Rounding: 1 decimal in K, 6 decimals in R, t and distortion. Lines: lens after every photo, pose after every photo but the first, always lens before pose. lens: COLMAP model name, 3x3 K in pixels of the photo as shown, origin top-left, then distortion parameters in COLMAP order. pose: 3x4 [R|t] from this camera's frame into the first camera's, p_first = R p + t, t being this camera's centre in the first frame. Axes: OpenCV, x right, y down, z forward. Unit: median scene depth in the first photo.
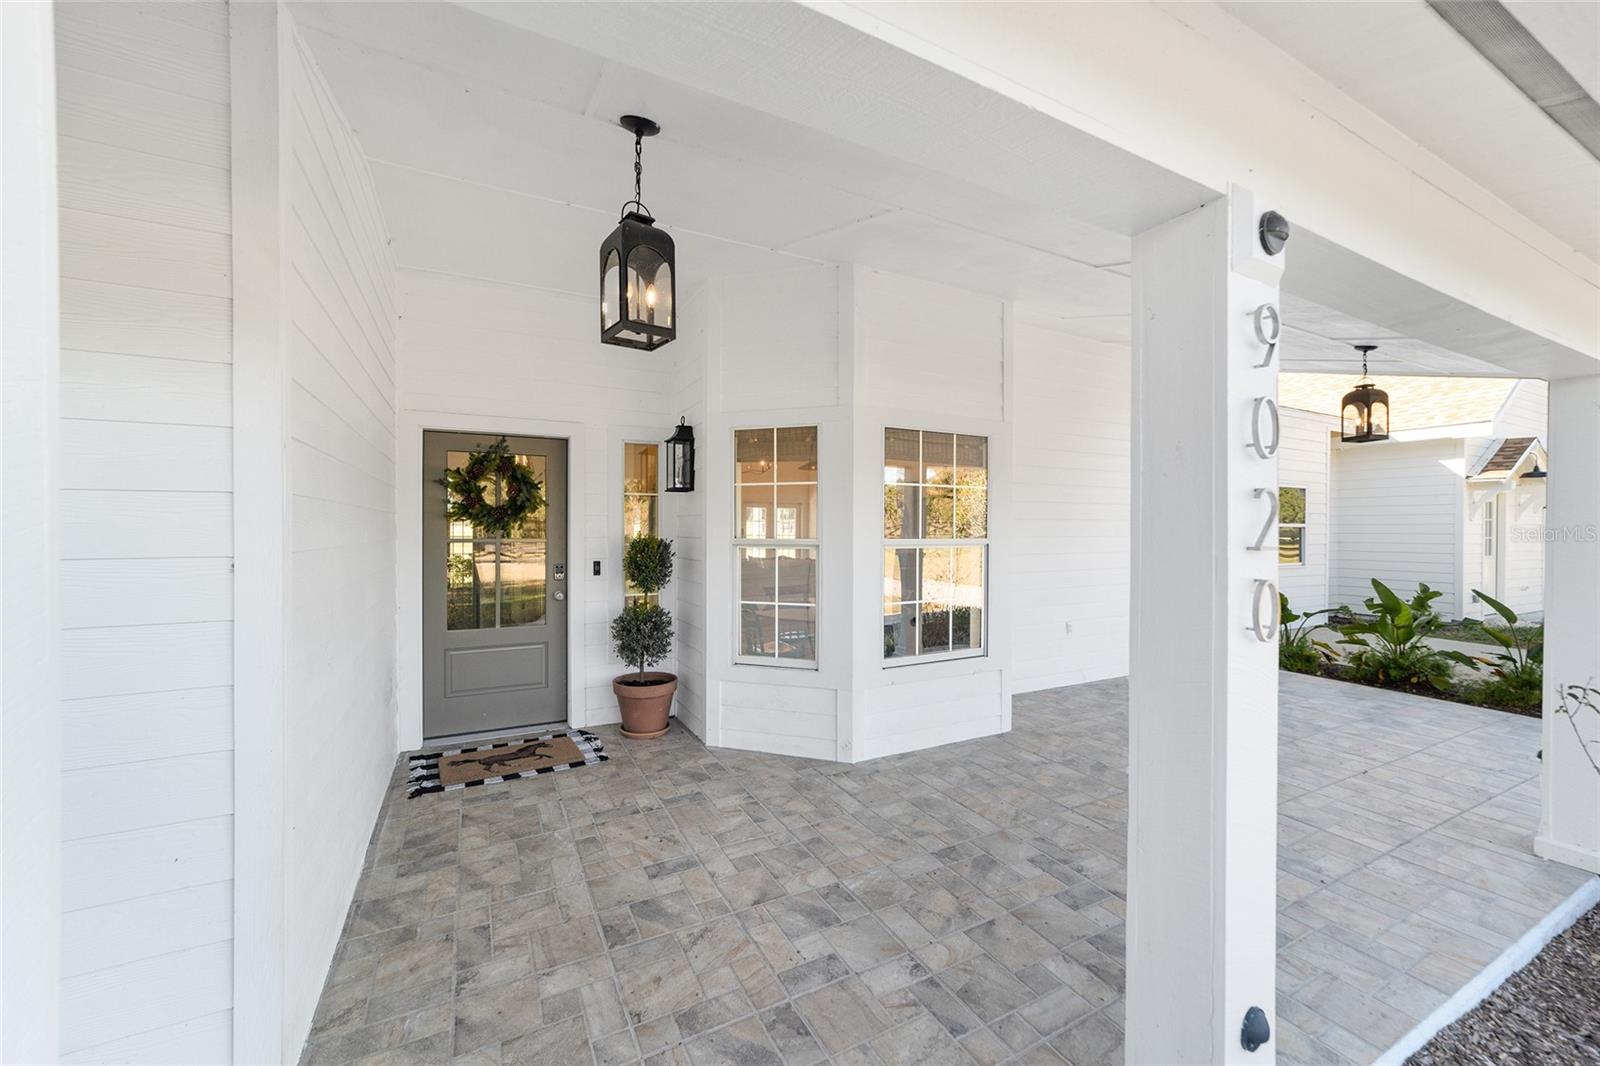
lens RADIAL K [[610.1, 0, 796.0], [0, 610.1, 526.2], [0, 0, 1]] dist [-0.009959, 0.008545]
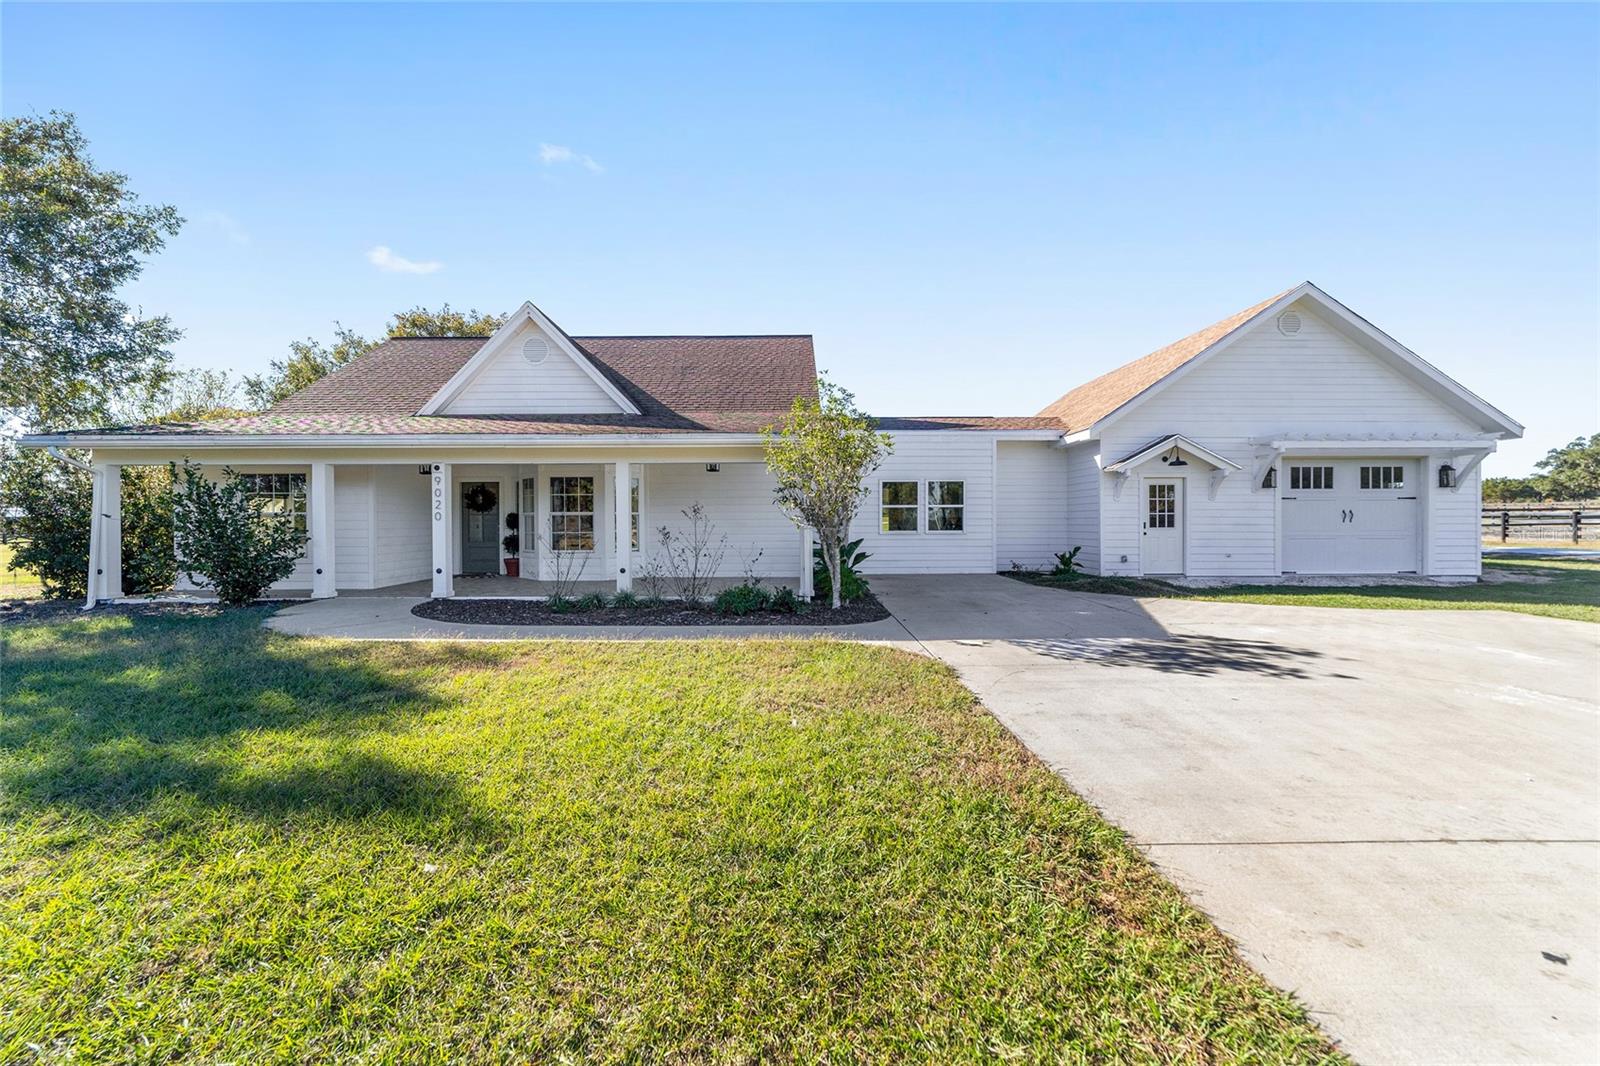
lens RADIAL K [[610.1, 0, 796.0], [0, 610.1, 526.2], [0, 0, 1]] dist [-0.009959, 0.008545]
pose [[0.891232, -0.002067, -0.453543, 2.923798], [0.005118, 0.999972, 0.005499, 0.088512], [0.453519, -0.007222, 0.891217, -1.337302]]
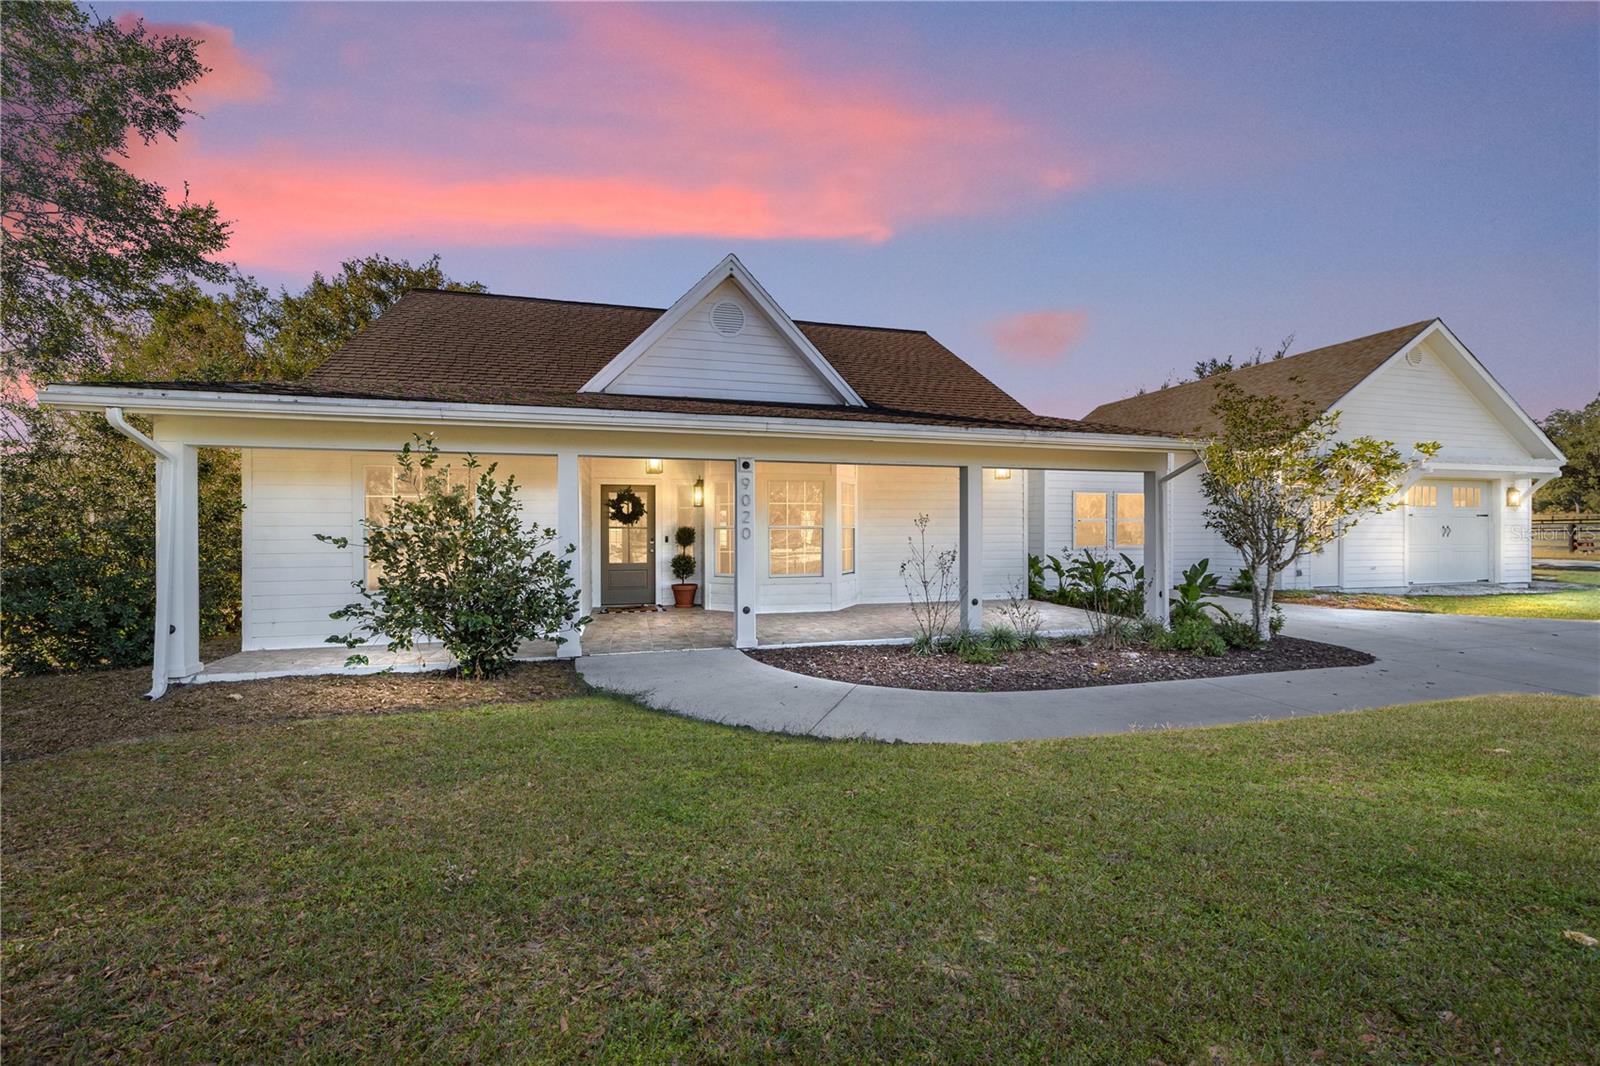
lens RADIAL K [[610.1, 0, 796.0], [0, 610.1, 526.2], [0, 0, 1]] dist [-0.009959, 0.008545]
pose [[0.976314, -0.004734, -0.216306, 0.842131], [0.003578, 0.999977, -0.005734, 0.040164], [0.216328, 0.004824, 0.976309, -1.503245]]
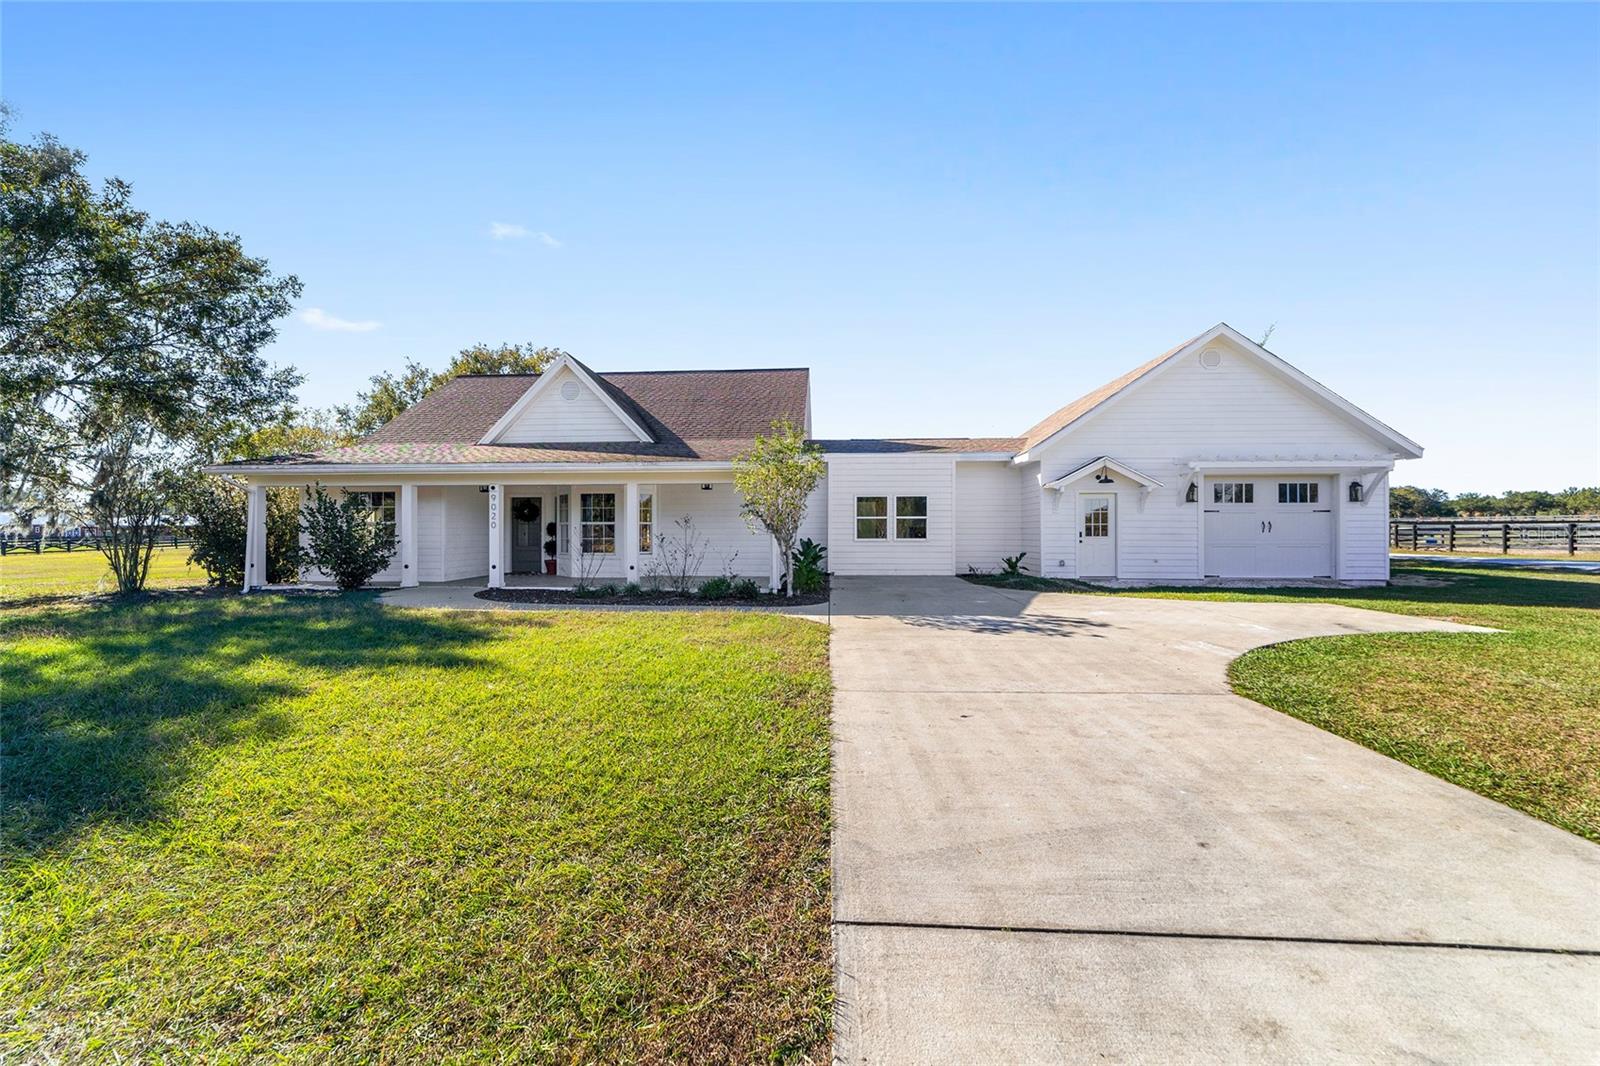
lens RADIAL K [[616.3, 0, 795.6], [0, 616.3, 529.3], [0, 0, 1]] dist [-0.001785, -0.000009]
pose [[0.856085, -0.004766, -0.516814, 3.642458], [0.001608, 0.999977, -0.006559, 0.103631], [0.516833, 0.004784, 0.856073, -1.812395]]
